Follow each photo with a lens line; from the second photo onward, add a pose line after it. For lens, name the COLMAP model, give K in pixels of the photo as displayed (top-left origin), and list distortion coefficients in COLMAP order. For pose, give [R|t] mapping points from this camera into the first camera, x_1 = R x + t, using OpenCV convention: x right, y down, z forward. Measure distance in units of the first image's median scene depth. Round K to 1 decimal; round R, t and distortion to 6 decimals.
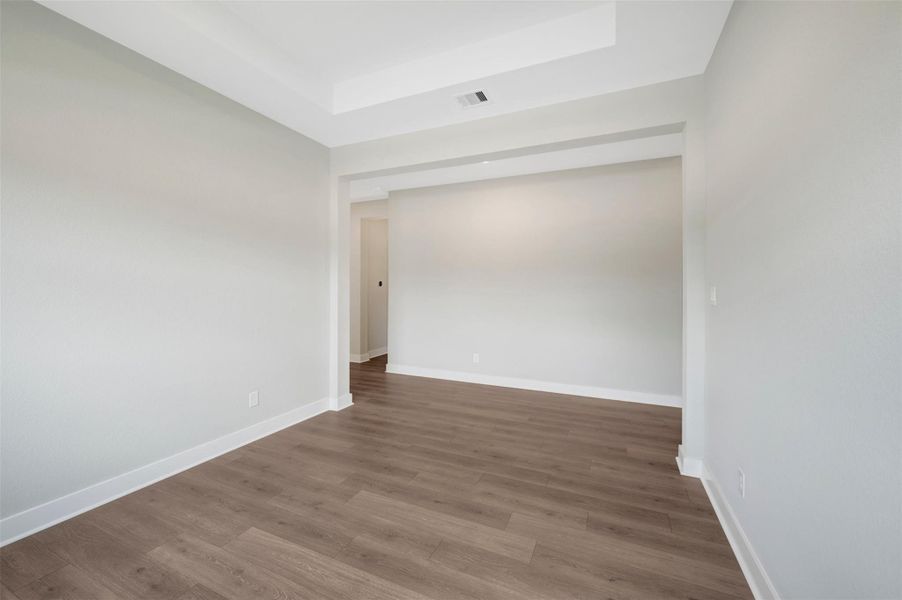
lens RADIAL K [[357.5, 0, 453.5], [0, 357.5, 292.7], [0, 0, 1]] dist [-0.000139, 0.000338]
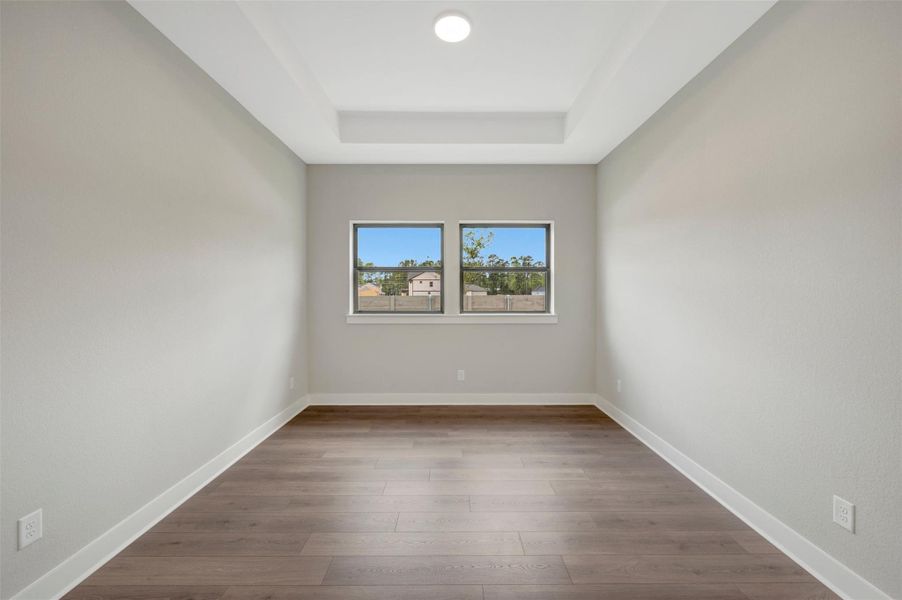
lens RADIAL K [[357.5, 0, 453.5], [0, 357.5, 292.7], [0, 0, 1]] dist [-0.000139, 0.000338]
pose [[-0.911926, 0.000738, -0.410354, 0.214165], [-0.000253, 0.999997, 0.002361, -0.018112], [0.410355, 0.002257, -0.911923, 1.790550]]
